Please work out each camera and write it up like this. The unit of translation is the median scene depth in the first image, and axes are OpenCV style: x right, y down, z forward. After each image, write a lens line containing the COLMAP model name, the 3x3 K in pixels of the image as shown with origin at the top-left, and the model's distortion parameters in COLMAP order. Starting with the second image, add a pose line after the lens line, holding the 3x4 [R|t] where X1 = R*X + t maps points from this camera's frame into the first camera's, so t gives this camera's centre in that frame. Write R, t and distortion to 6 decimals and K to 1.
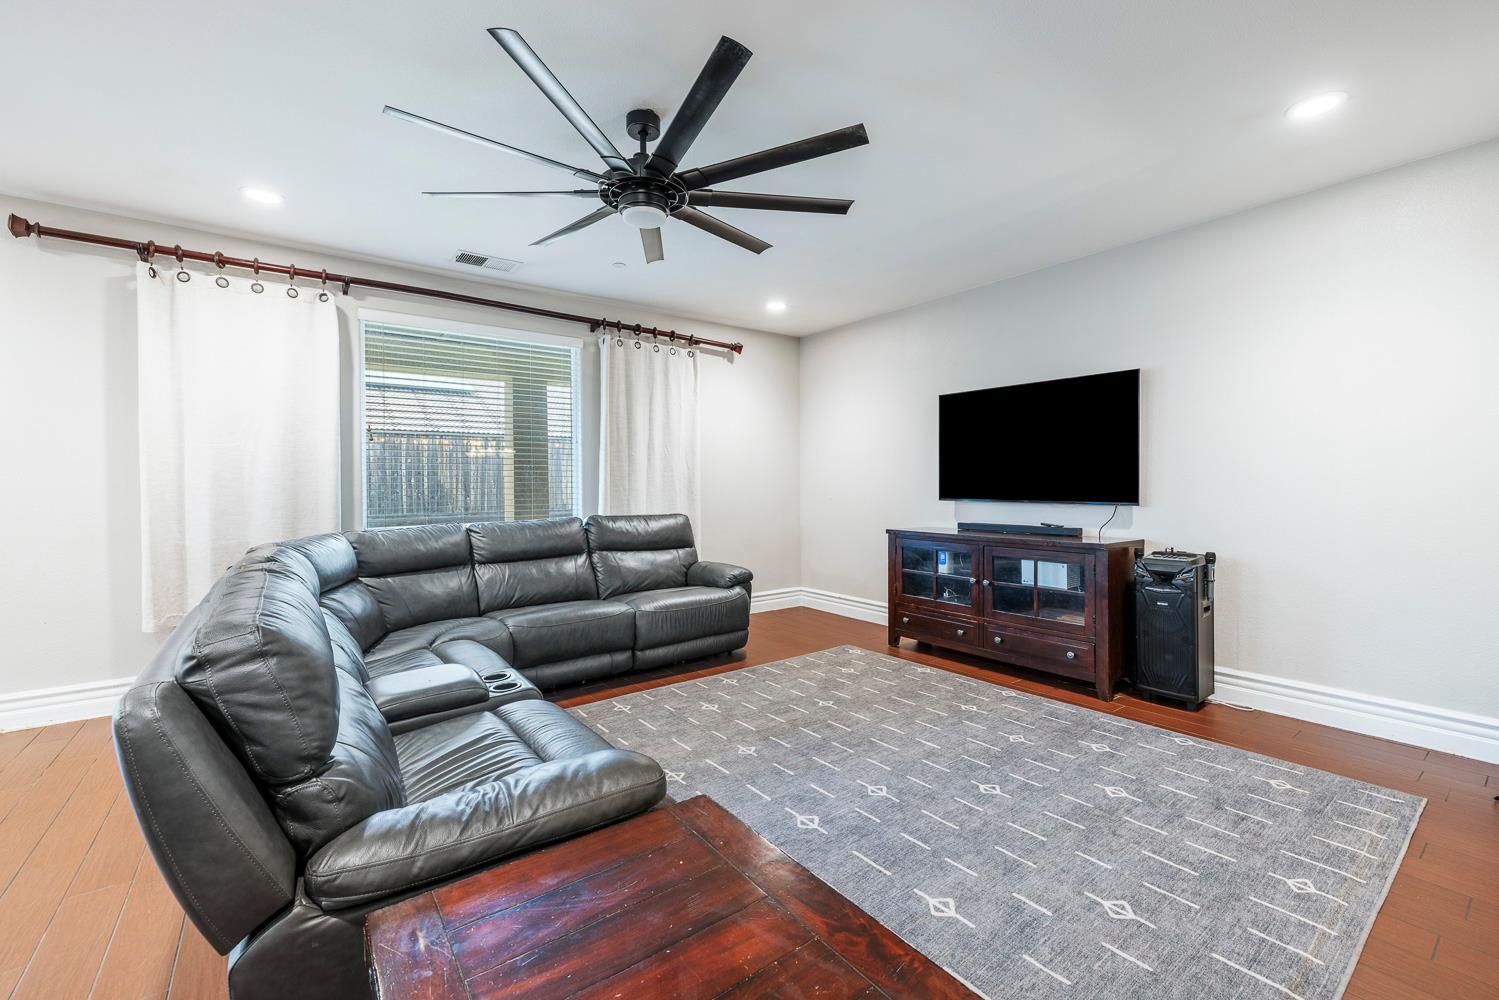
lens RADIAL K [[626.3, 0, 752.2], [0, 626.3, 496.6], [0, 0, 1]] dist [0.001366, 0.000344]
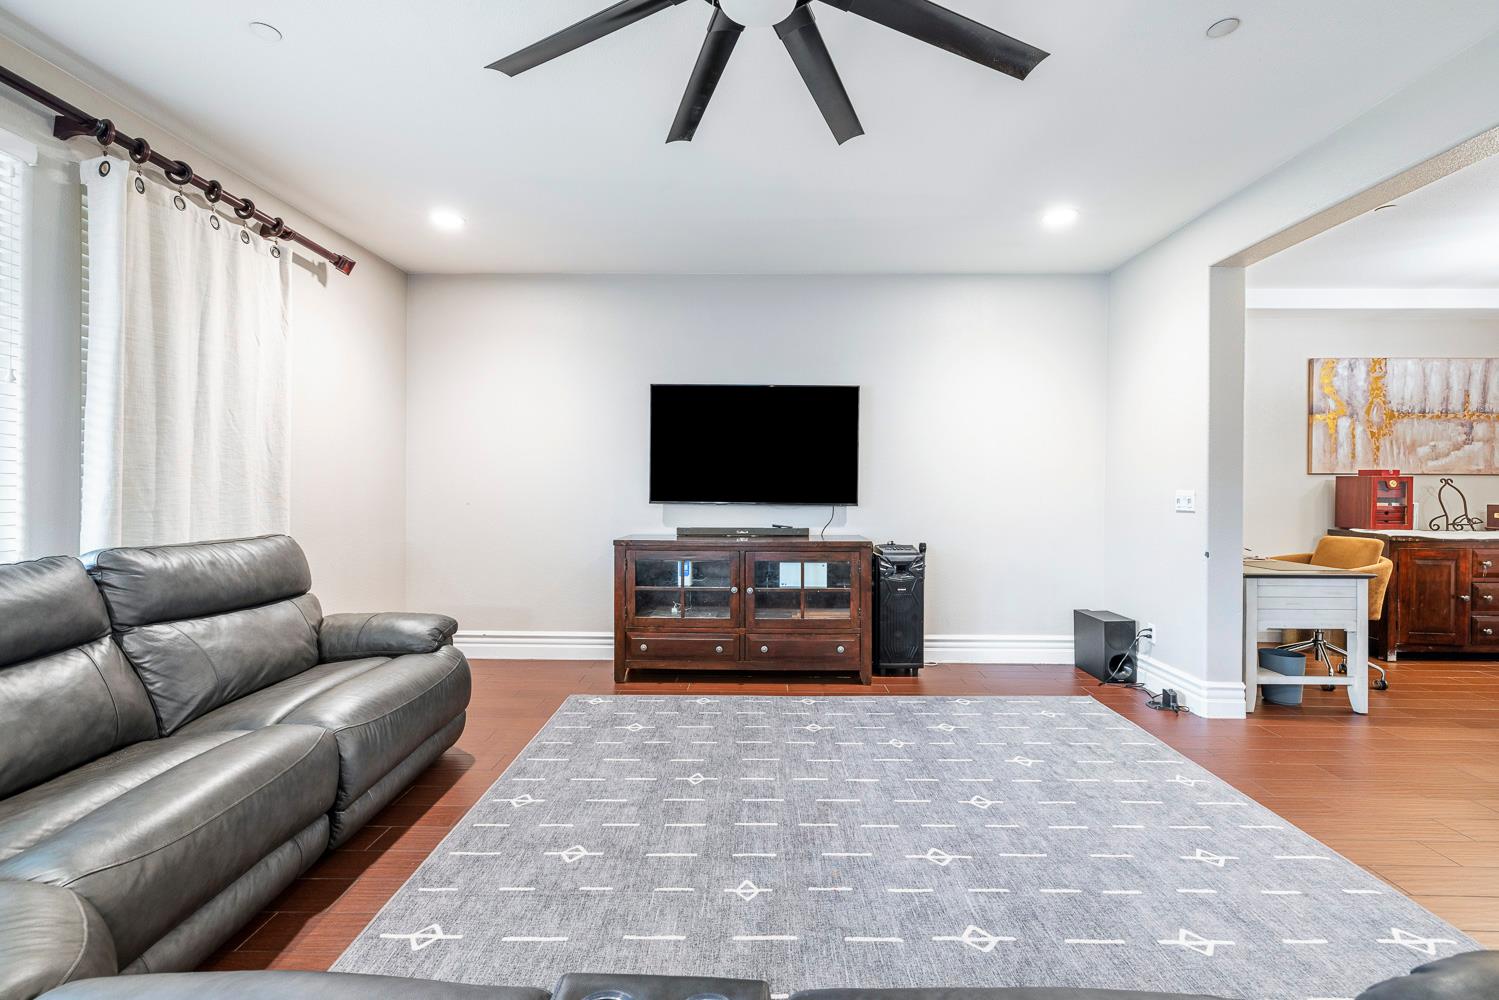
lens RADIAL K [[630.0, 0, 751.5], [0, 630.0, 487.3], [0, 0, 1]] dist [-0.000622, -0.000028]
pose [[0.615740, 0.006047, 0.787926, -0.395794], [0.006696, 0.999894, -0.012906, -0.005746], [-0.787921, 0.013223, 0.615634, 0.439711]]
